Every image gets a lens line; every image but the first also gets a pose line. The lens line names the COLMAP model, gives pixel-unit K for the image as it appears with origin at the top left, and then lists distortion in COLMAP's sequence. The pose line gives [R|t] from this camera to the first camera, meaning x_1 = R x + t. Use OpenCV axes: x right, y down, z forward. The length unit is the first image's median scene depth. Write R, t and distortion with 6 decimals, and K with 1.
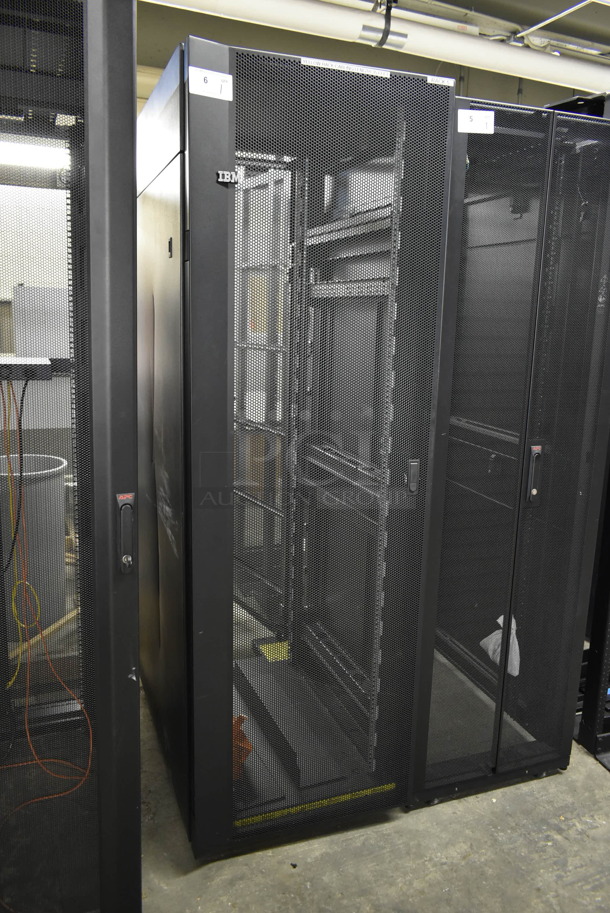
lens RADIAL K [[698.4, 0, 305.0], [0, 698.4, 456.5], [0, 0, 1]] dist [-0.005235, -0.006284]
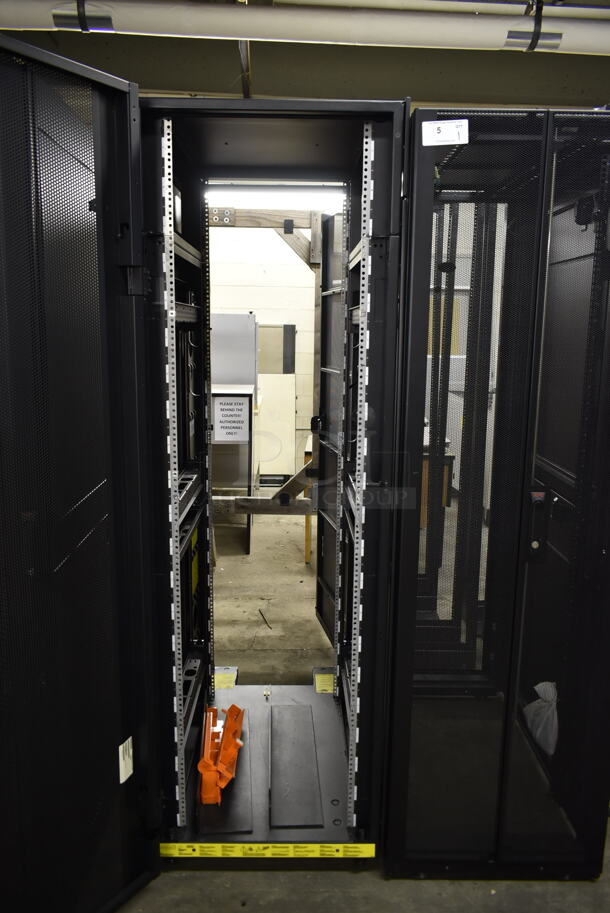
lens RADIAL K [[697.9, 0, 305.0], [0, 697.9, 456.5], [0, 0, 1]] dist [-0.003057, -0.004964]
pose [[0.938948, 0.050616, -0.340314, 0.363682], [-0.059521, 0.998102, -0.015773, -0.029541], [0.338870, 0.035066, 0.940179, 0.086522]]
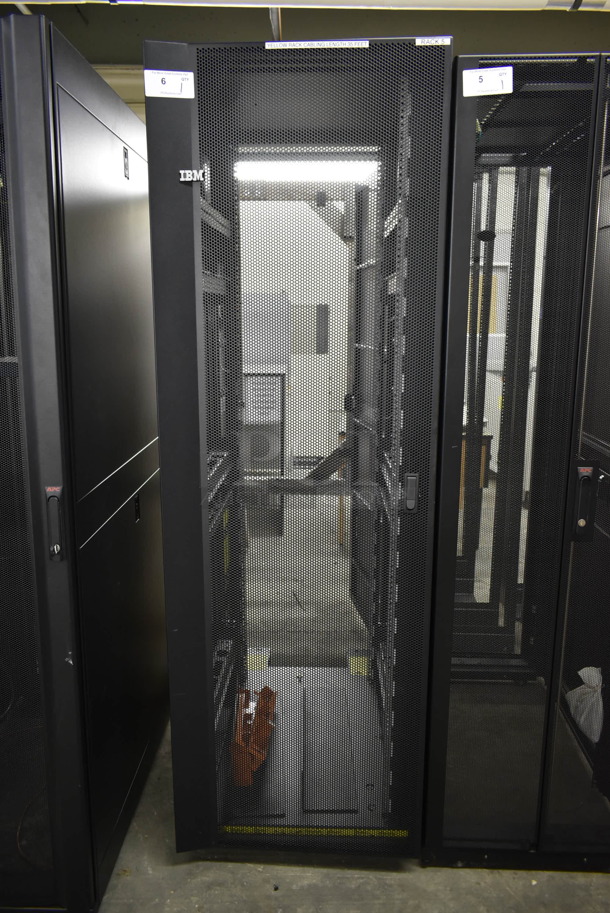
lens RADIAL K [[698.4, 0, 305.0], [0, 698.4, 456.5], [0, 0, 1]] dist [-0.005235, -0.006284]
pose [[0.921430, 0.057013, -0.384338, 0.352898], [-0.057709, 0.998286, 0.009732, -0.017022], [0.384234, 0.013212, 0.923141, 0.121579]]
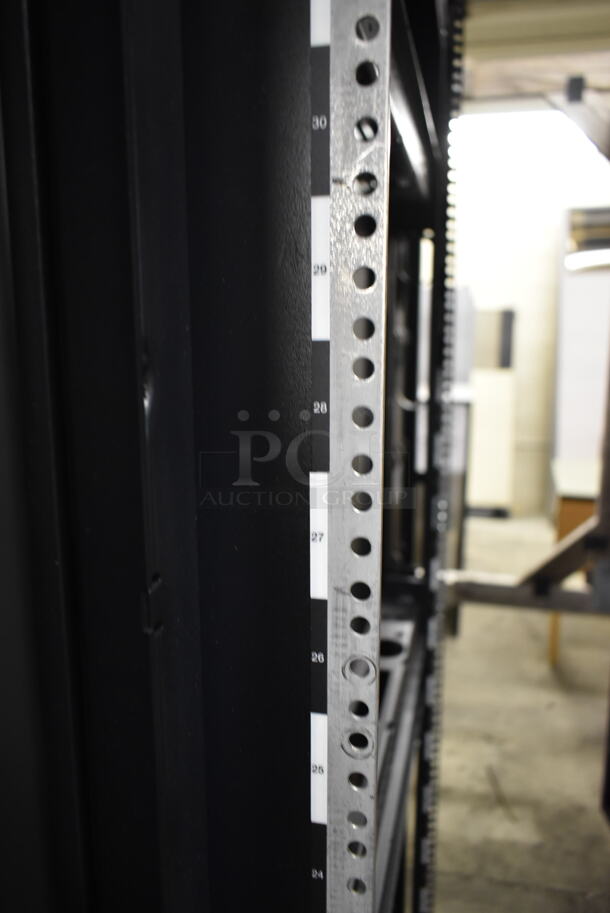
lens RADIAL K [[698.4, 0, 305.0], [0, 698.4, 456.5], [0, 0, 1]] dist [-0.005235, -0.006284]
pose [[0.820363, 0.075009, -0.566903, -0.034444], [-0.093553, 0.995608, -0.003648, -0.105773], [0.564139, 0.056029, 0.823777, 0.749376]]
